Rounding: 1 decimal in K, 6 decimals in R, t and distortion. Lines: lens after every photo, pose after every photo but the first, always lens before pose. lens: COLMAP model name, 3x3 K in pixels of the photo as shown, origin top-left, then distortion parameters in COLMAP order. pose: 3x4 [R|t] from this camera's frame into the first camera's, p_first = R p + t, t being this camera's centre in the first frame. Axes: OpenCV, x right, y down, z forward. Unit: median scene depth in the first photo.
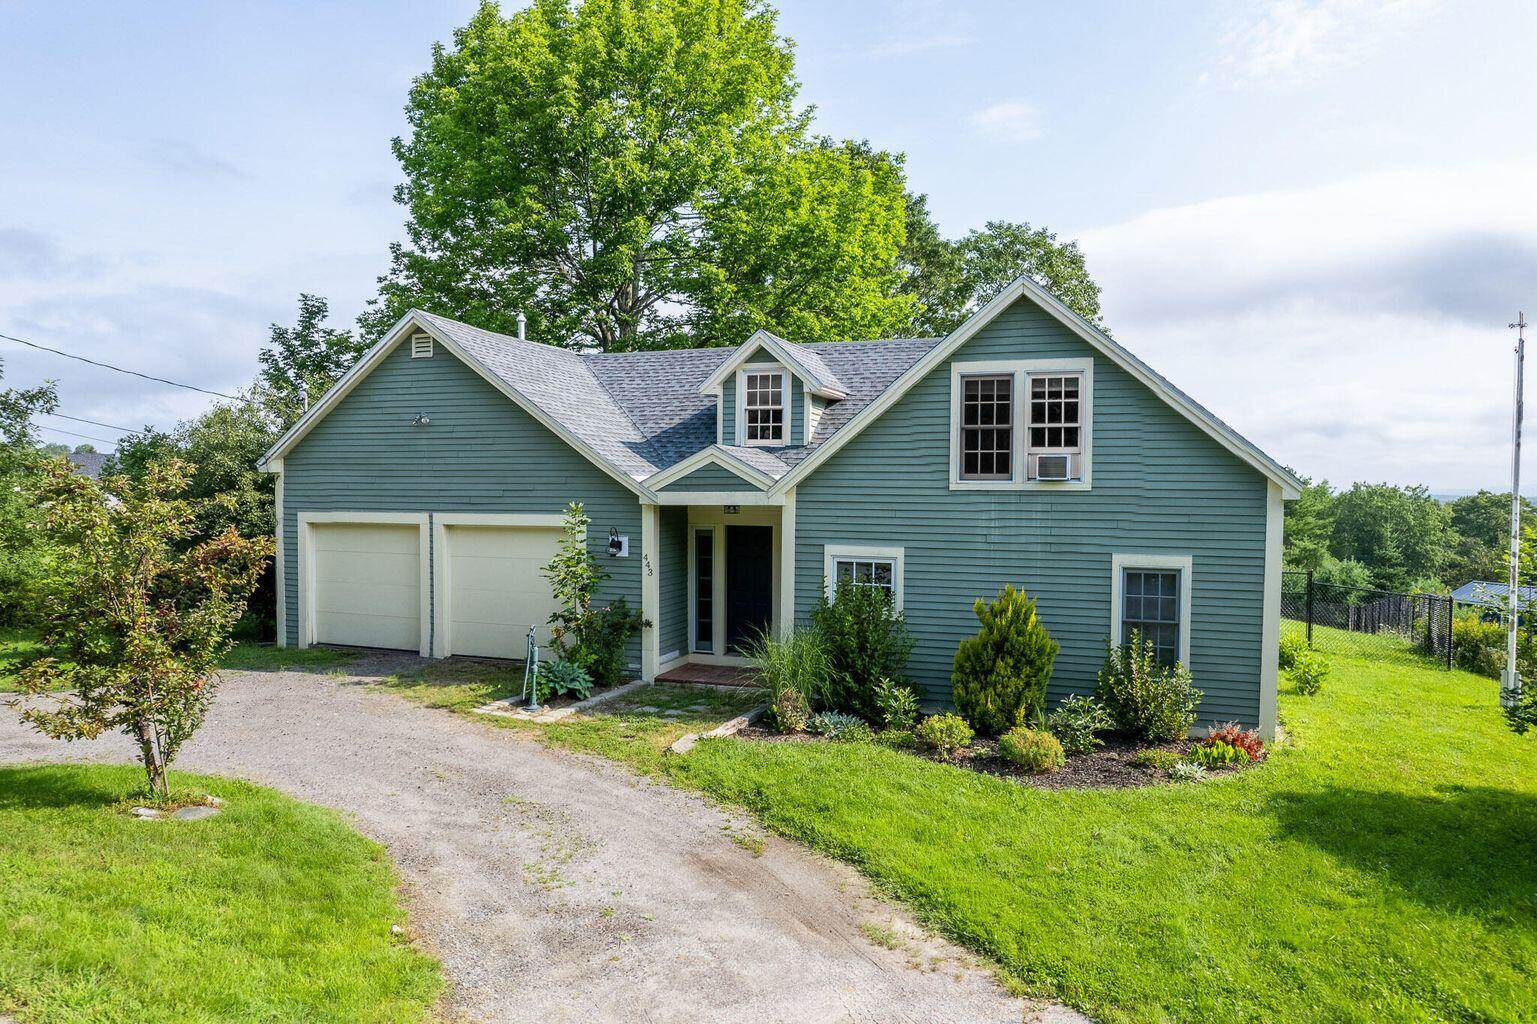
lens RADIAL K [[1022.2, 0, 768.5], [0, 1022.2, 512.0], [0, 0, 1]] dist [-0.067111, 0.062724]
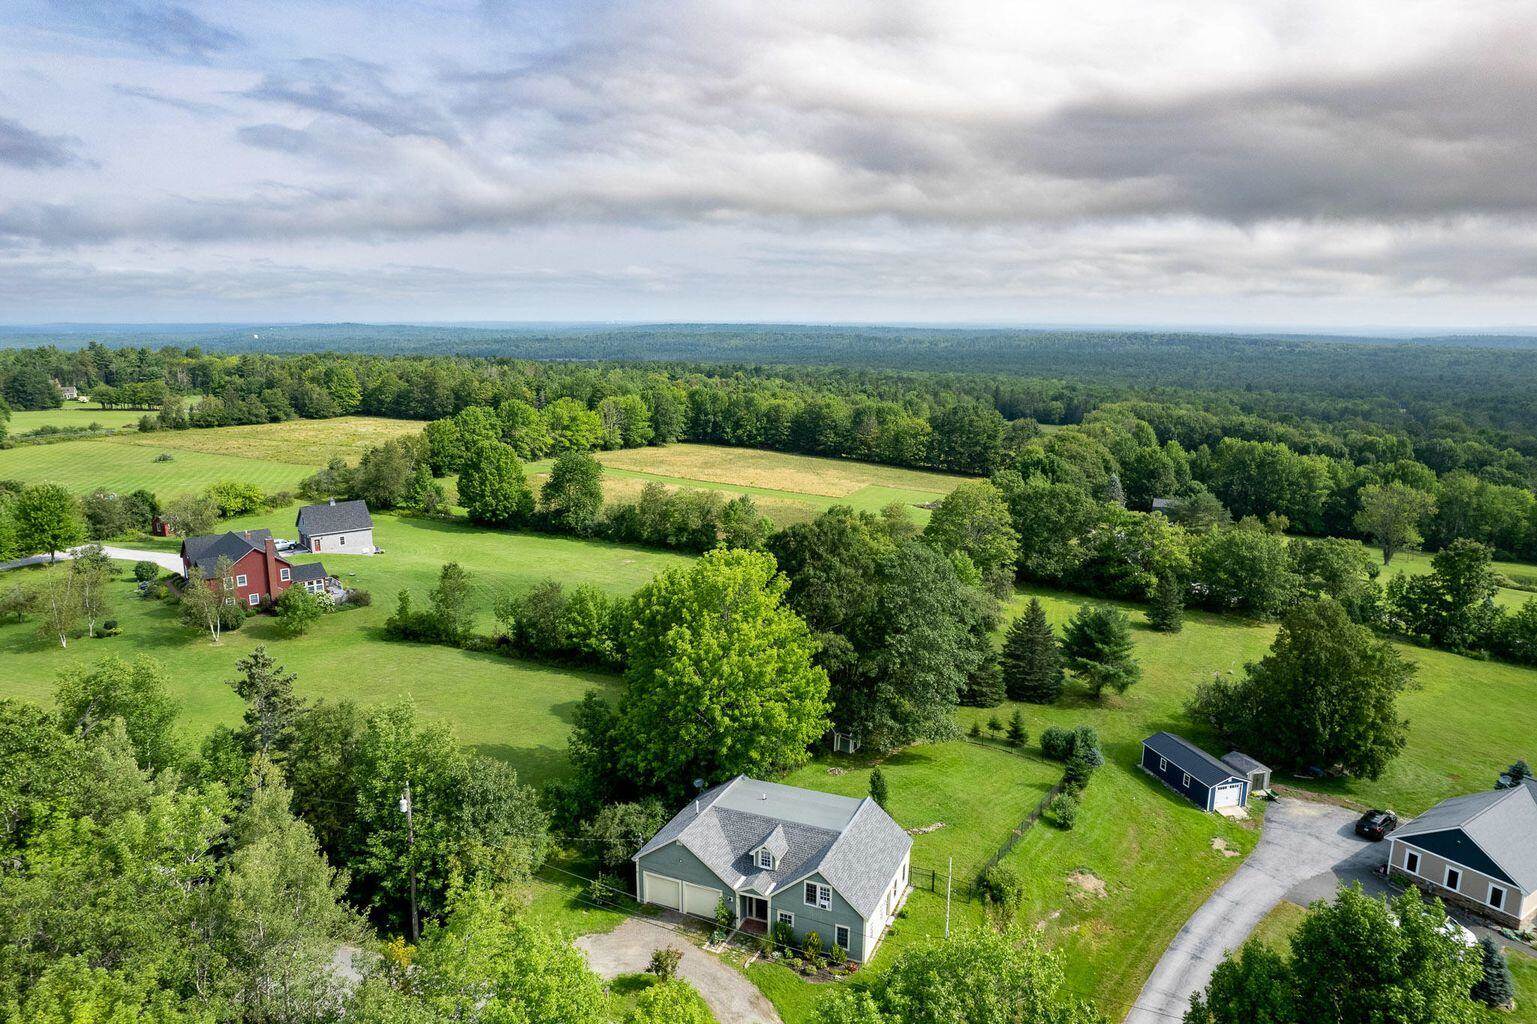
lens RADIAL K [[1022.2, 0, 768.5], [0, 1022.2, 512.0], [0, 0, 1]] dist [-0.067111, 0.062724]
pose [[0.998875, 0.006859, -0.046918, 0.217267], [0.001342, 0.984999, 0.172555, -2.503566], [0.047397, -0.172424, 0.983882, -3.139775]]
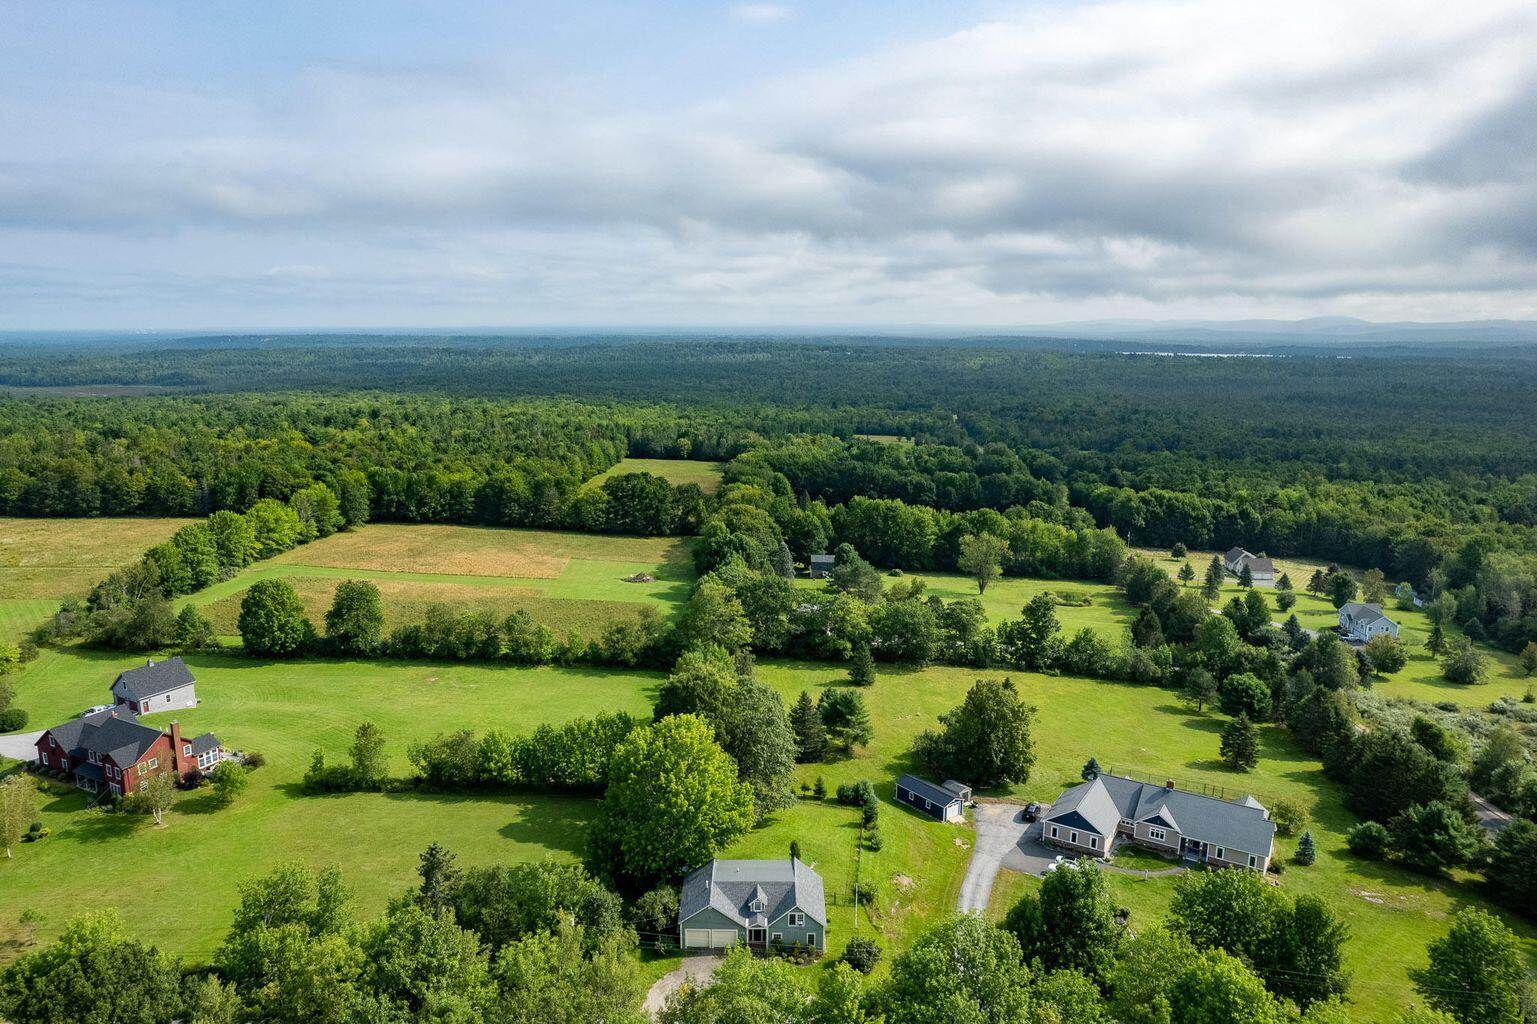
lens RADIAL K [[1022.2, 0, 768.5], [0, 1022.2, 512.0], [0, 0, 1]] dist [-0.067111, 0.062724]
pose [[0.942349, -0.068406, 0.327566, -2.377286], [0.014578, 0.986346, 0.164042, -4.580964], [-0.334315, -0.149810, 0.930479, -5.948043]]
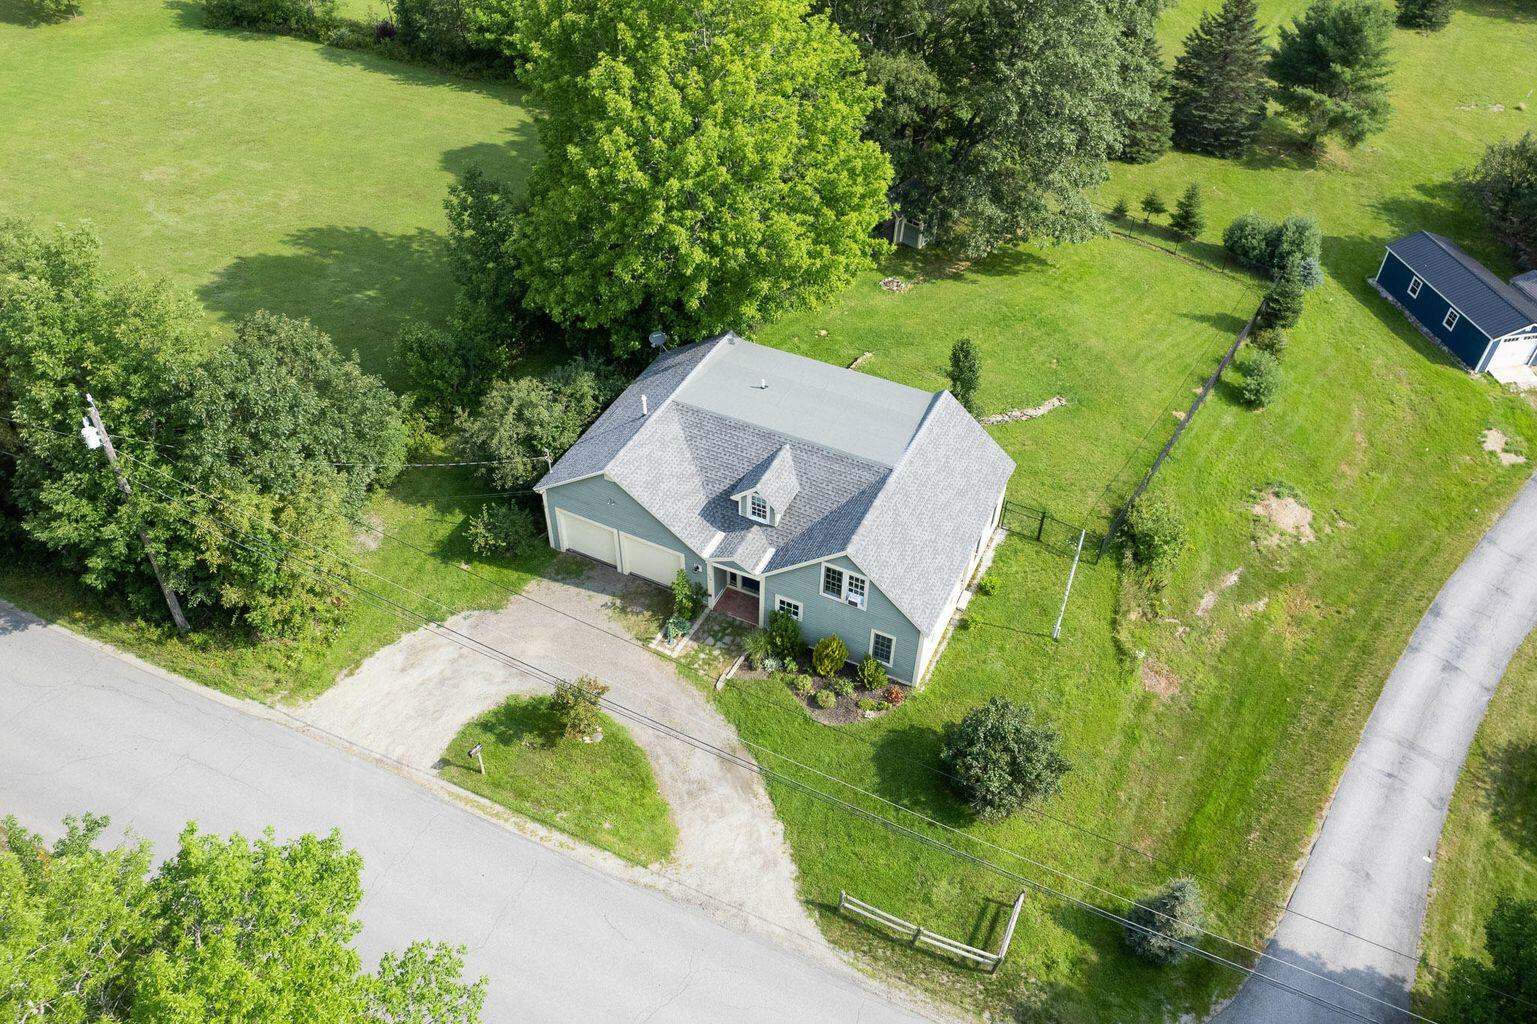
lens RADIAL K [[1210.5, 0, 753.9], [0, 1210.5, 537.8], [0, 0, 1]] dist [-0.072446, 0.062616]
pose [[0.994709, 0.071304, -0.073957, 0.225663], [-0.003380, 0.742229, 0.670138, -2.217084], [0.102677, -0.666342, 0.738543, -1.244983]]
